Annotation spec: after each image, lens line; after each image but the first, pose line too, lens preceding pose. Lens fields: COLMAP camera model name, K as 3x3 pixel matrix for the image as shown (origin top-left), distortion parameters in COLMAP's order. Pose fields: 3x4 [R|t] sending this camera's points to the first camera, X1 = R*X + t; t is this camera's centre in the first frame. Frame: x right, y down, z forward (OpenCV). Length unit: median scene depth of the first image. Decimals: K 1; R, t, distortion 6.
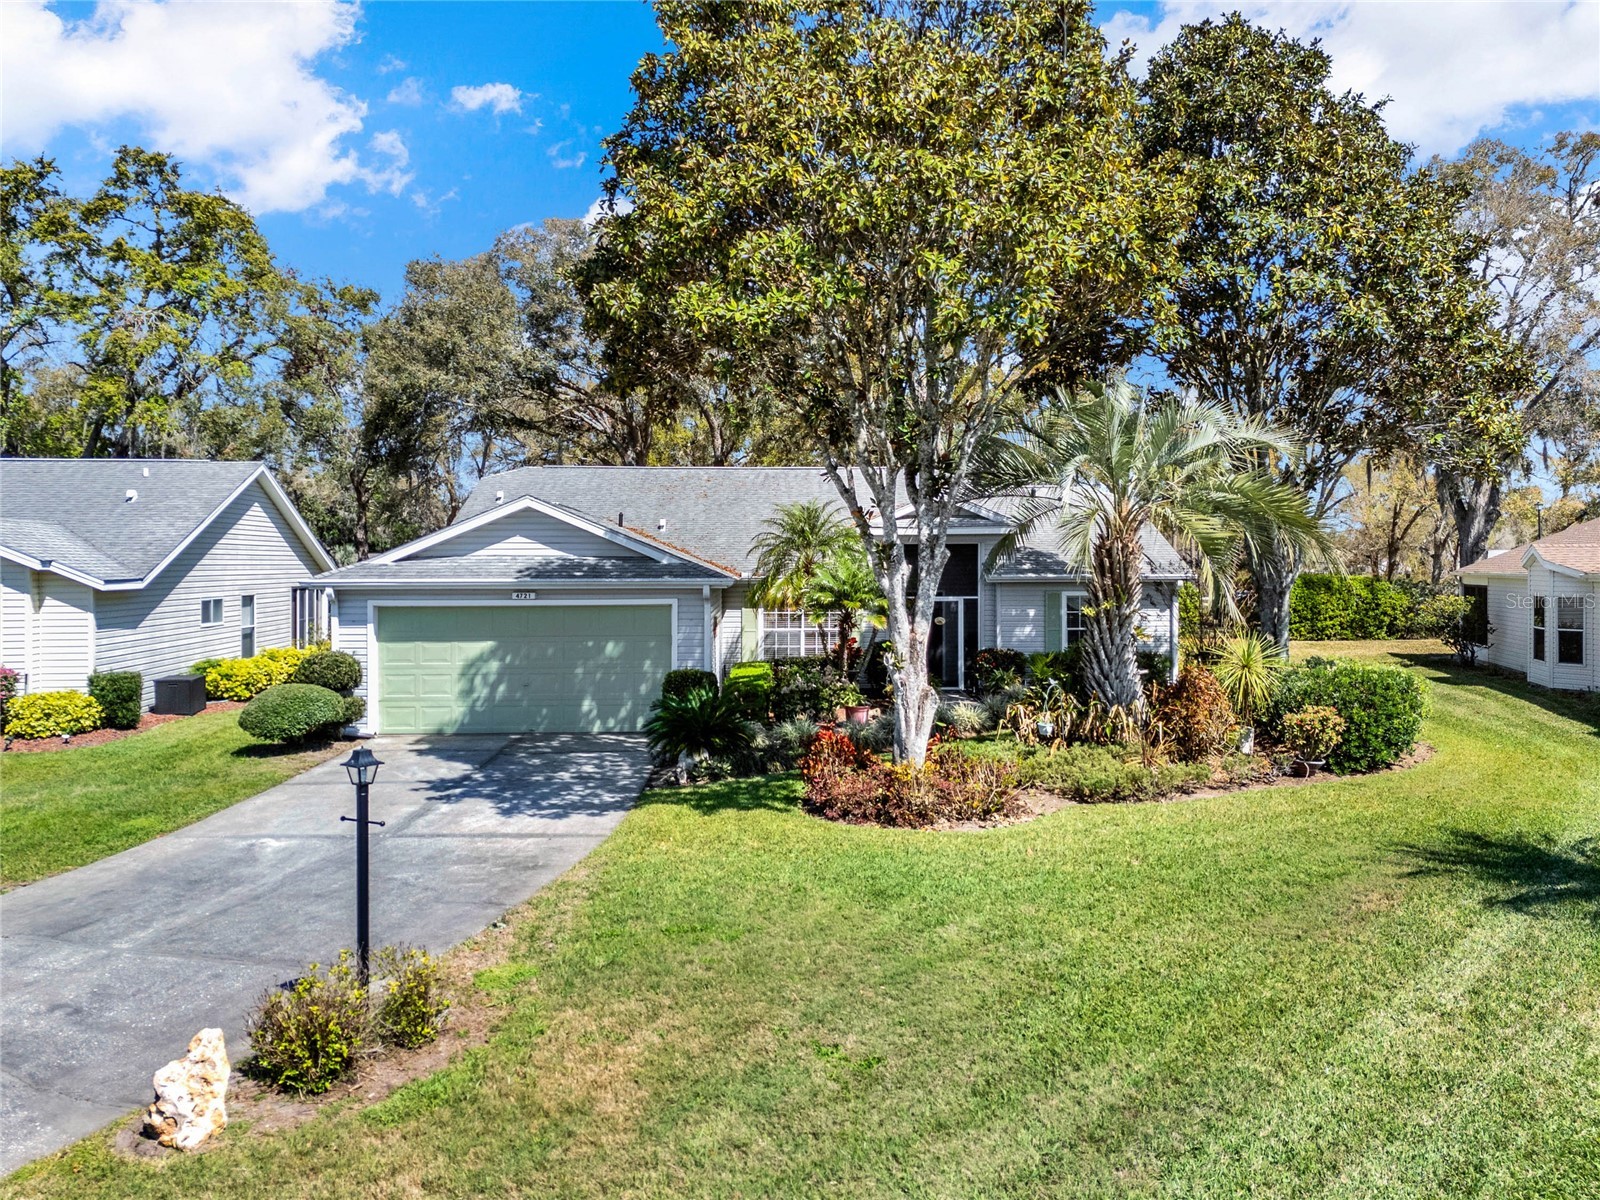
lens RADIAL K [[1159.4, 0, 800.0], [0, 1159.4, 600.0], [0, 0, 1]] dist [0.075289, -0.068864]
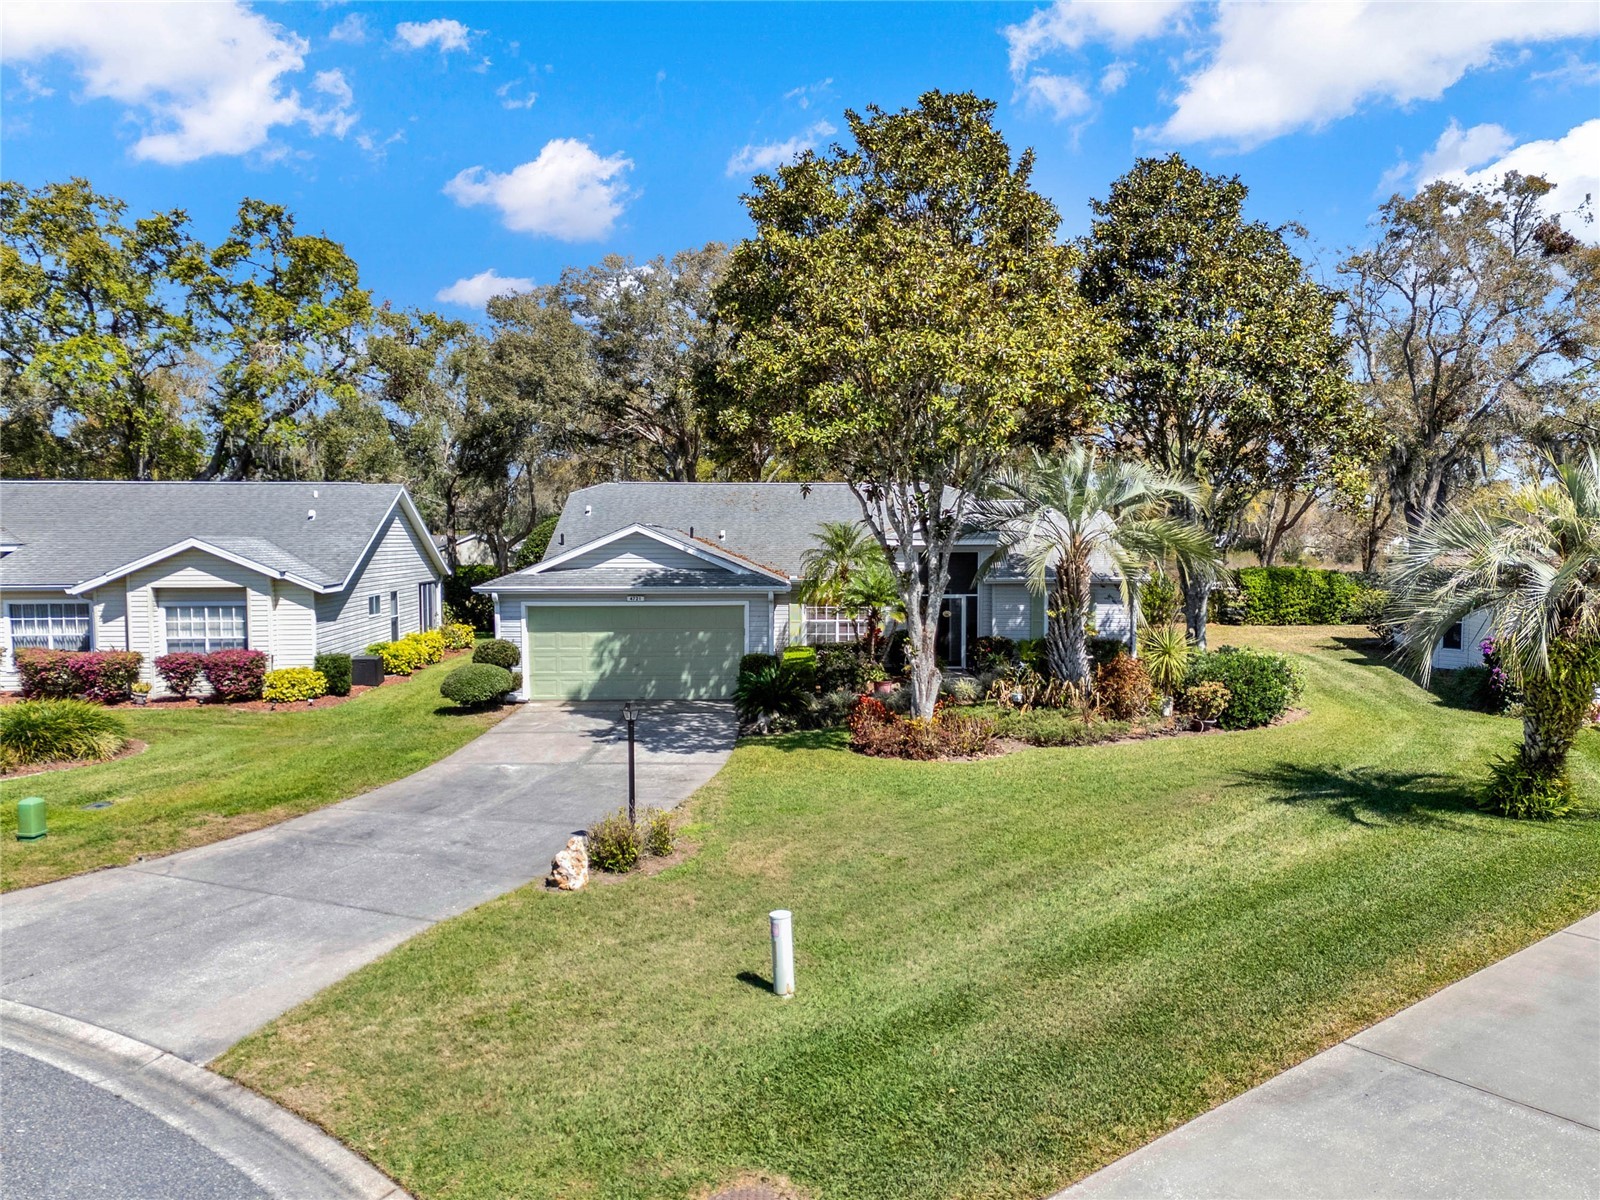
lens RADIAL K [[1231.3, 0, 754.7], [0, 1231.3, 607.9], [0, 0, 1]] dist [0.100435, -0.101694]
pose [[0.999104, 0.000330, -0.042310, -0.045267], [0.001029, 0.999484, 0.032089, -0.045622], [0.042299, -0.032103, 0.998589, -0.501358]]
